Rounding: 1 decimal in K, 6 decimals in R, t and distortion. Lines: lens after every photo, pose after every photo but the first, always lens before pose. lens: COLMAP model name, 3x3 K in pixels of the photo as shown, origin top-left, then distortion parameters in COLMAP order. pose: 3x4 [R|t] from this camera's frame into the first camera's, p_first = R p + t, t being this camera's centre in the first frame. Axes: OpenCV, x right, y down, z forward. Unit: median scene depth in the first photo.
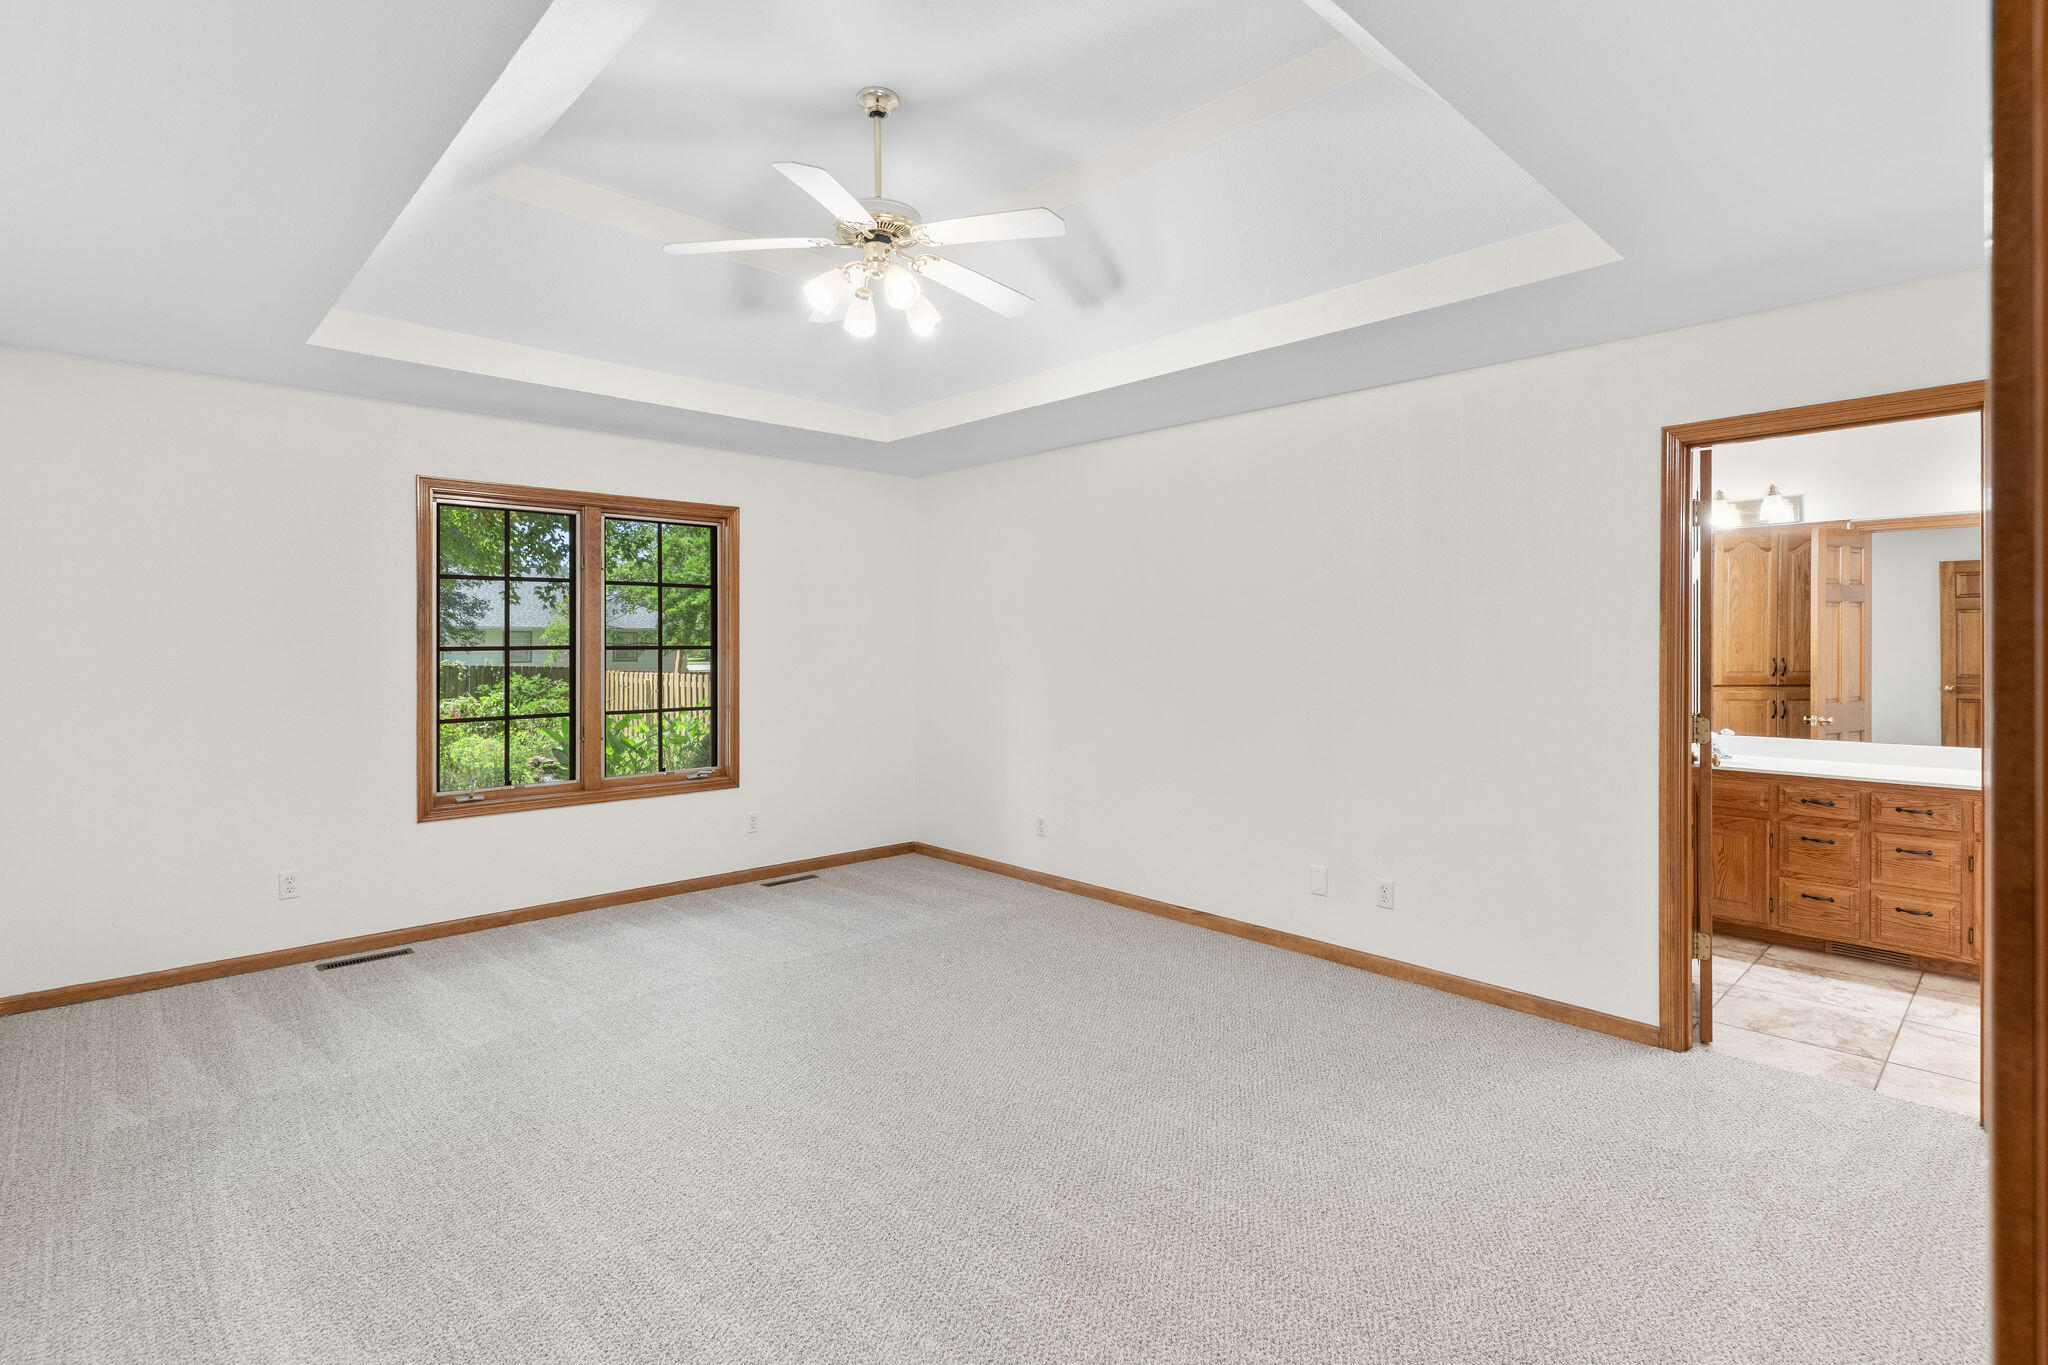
lens RADIAL K [[996.9, 0, 1007.9], [0, 996.9, 655.6], [0, 0, 1]] dist [0.016896, 0.000593]
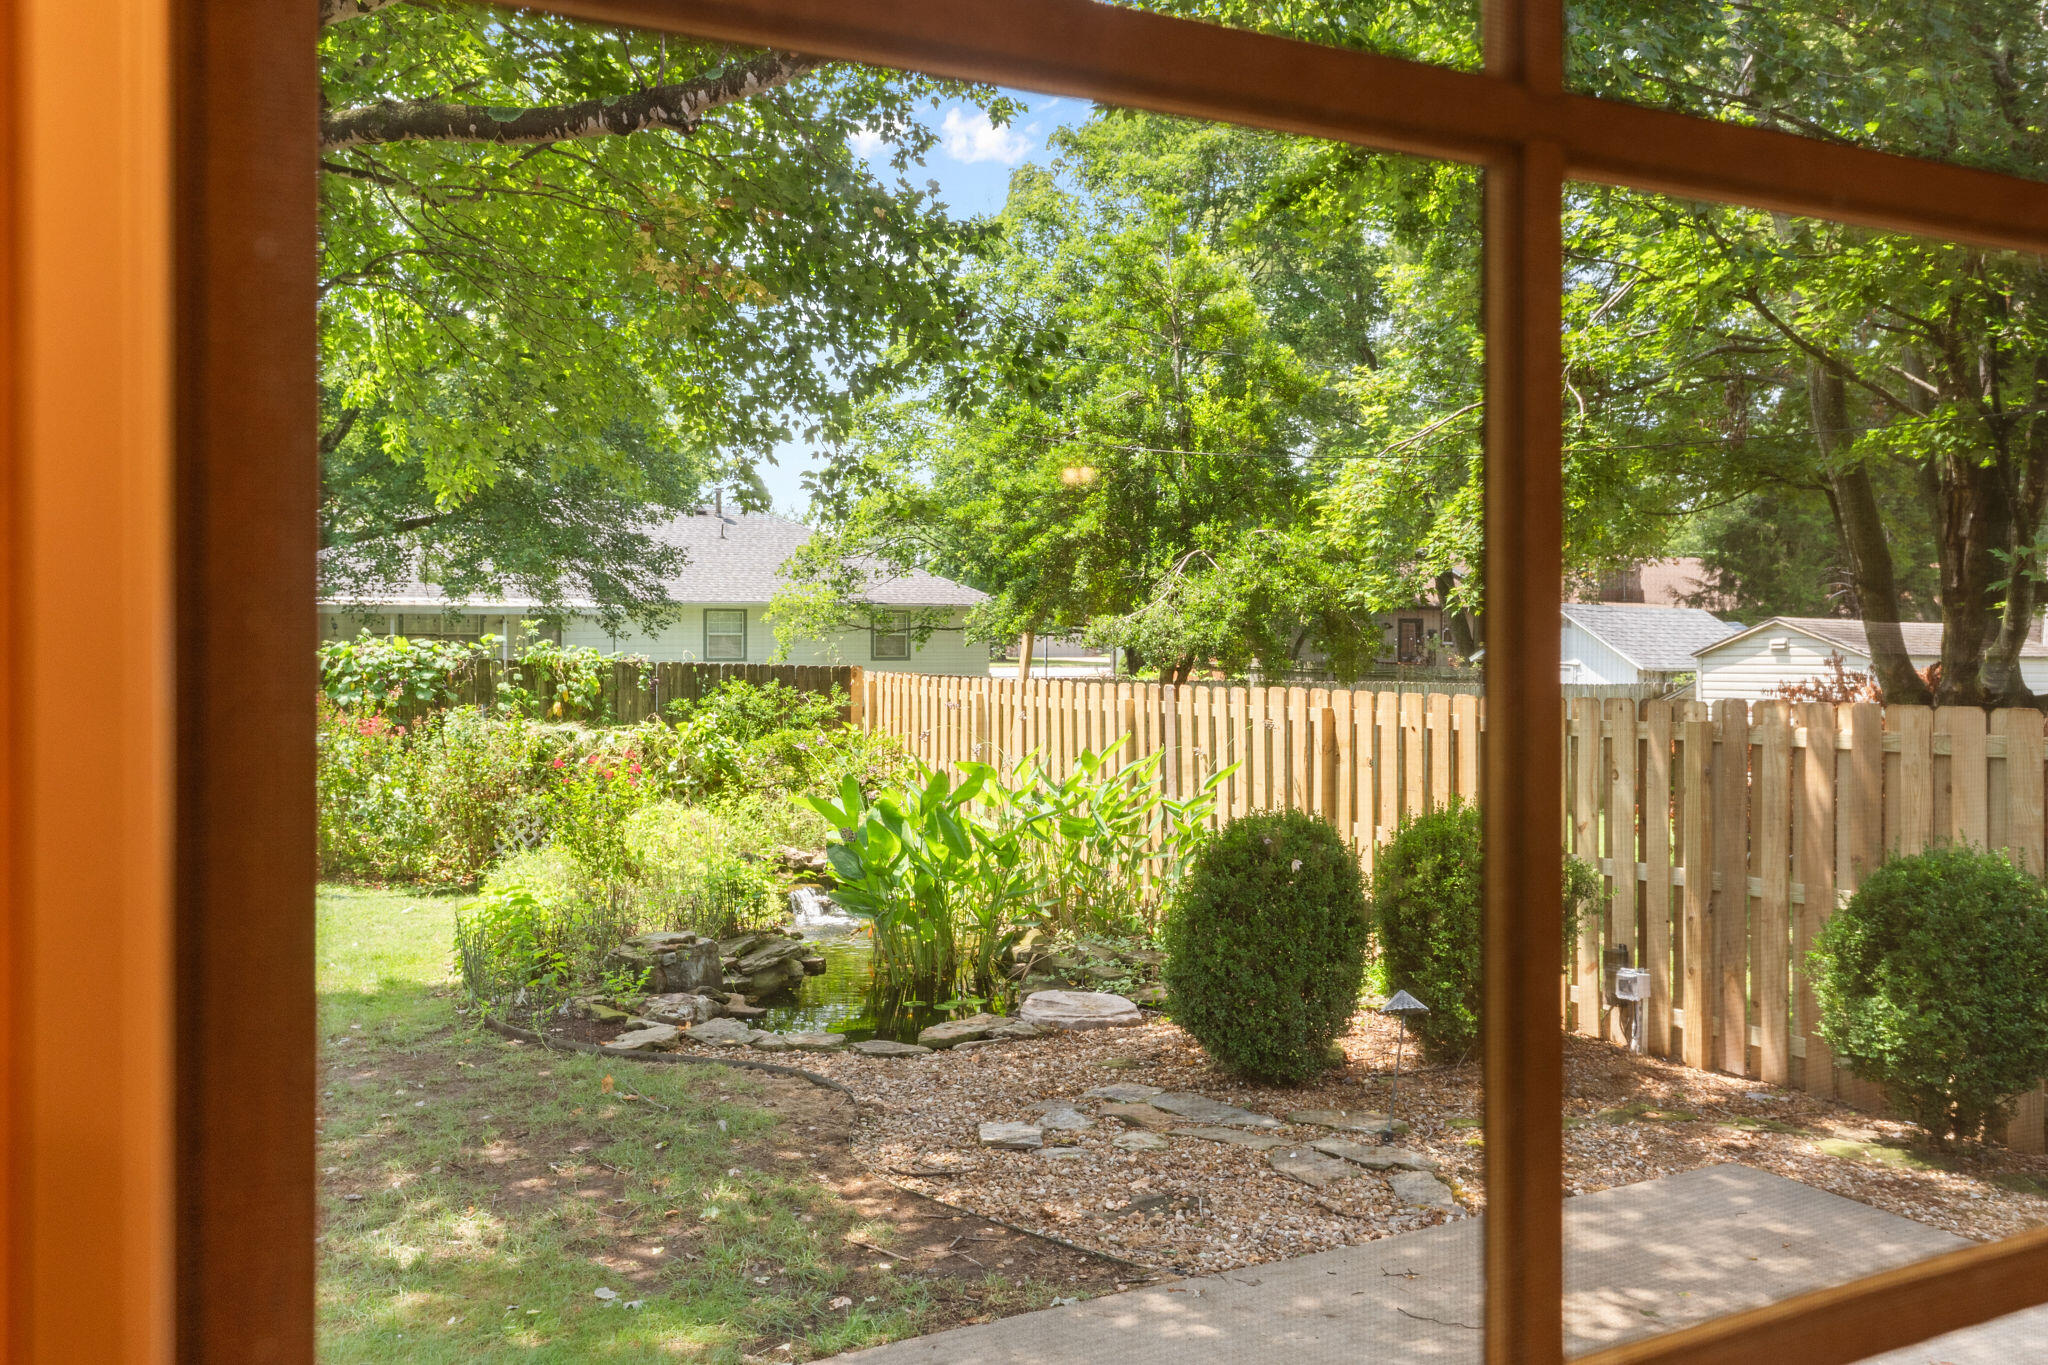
lens RADIAL K [[1591.0, 0, 1024.0], [0, 1591.0, 682.5], [0, 0, 1]] dist [-0.002855, -0.000630]
pose [[0.965861, 0.007675, -0.258949, -0.135544], [-0.003467, 0.999855, 0.016701, 0.005946], [0.259039, -0.015233, 0.965747, 0.243813]]
